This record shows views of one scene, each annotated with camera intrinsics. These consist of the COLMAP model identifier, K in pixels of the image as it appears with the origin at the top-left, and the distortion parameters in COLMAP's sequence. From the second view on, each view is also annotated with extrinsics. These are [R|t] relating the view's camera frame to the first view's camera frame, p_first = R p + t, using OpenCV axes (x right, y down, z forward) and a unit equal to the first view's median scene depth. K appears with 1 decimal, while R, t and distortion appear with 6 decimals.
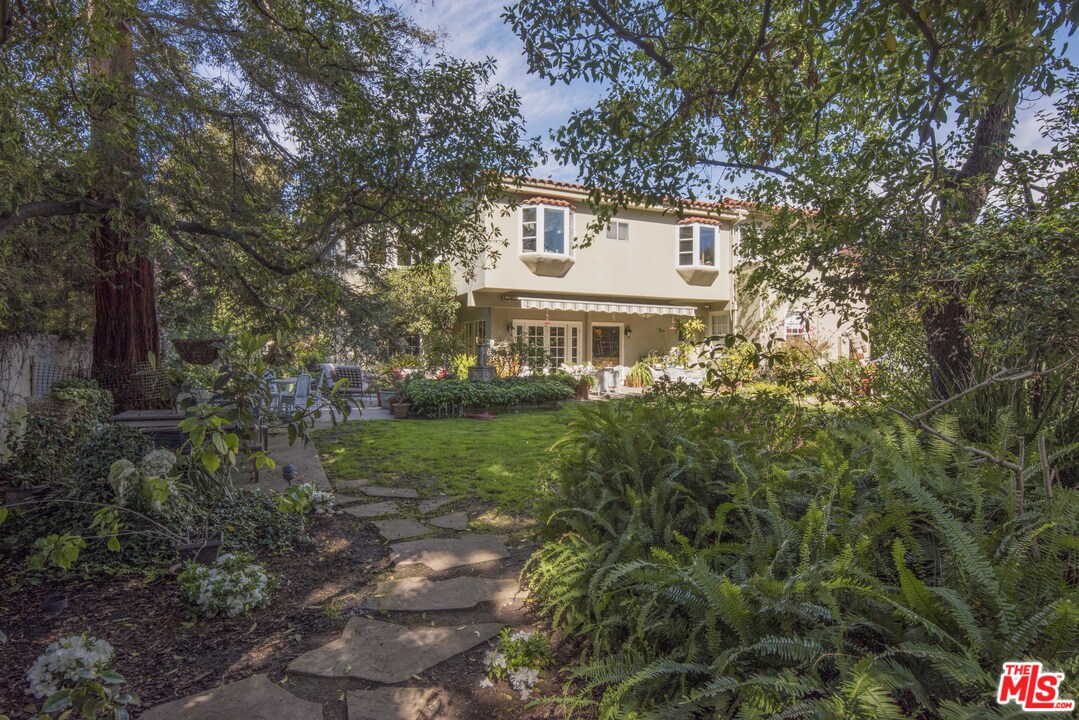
lens RADIAL K [[532.3, 0, 539.5], [0, 532.3, 360.0], [0, 0, 1]] dist [0.001403, -0.000065]
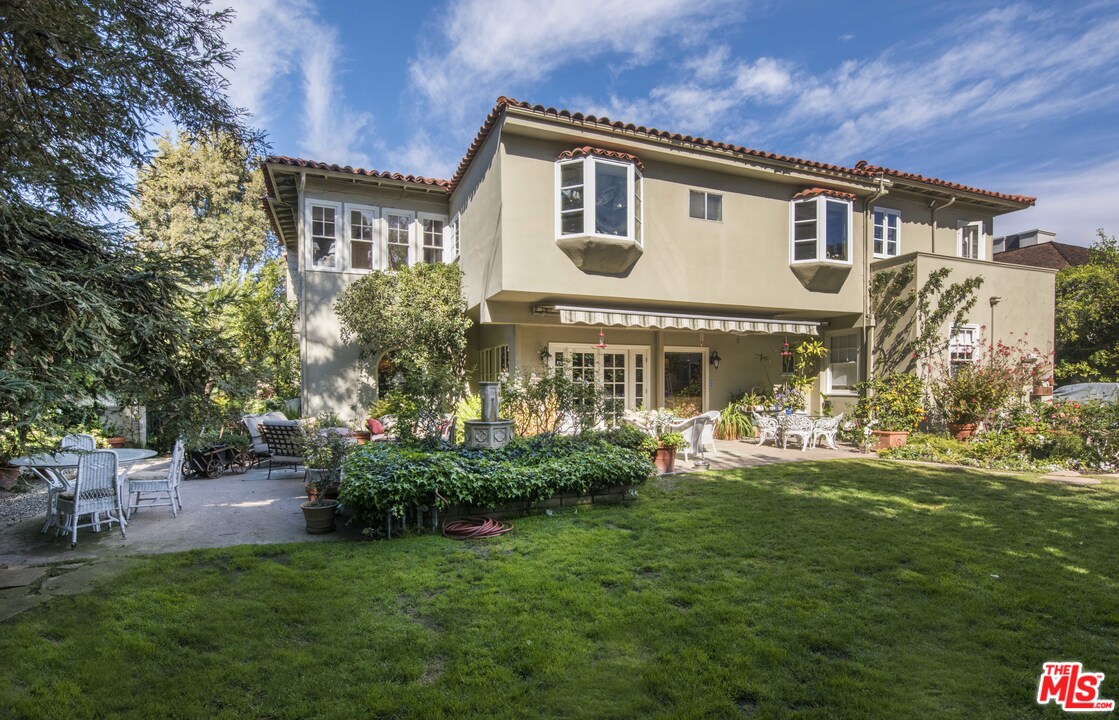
lens RADIAL K [[540.1, 0, 560.5], [0, 540.1, 401.9], [0, 0, 1]] dist [-0.002069, -0.000325]
pose [[0.998958, -0.008277, -0.044885, -0.005604], [0.008922, 0.999860, 0.014174, -0.010956], [0.044761, -0.014560, 0.998892, 0.315114]]
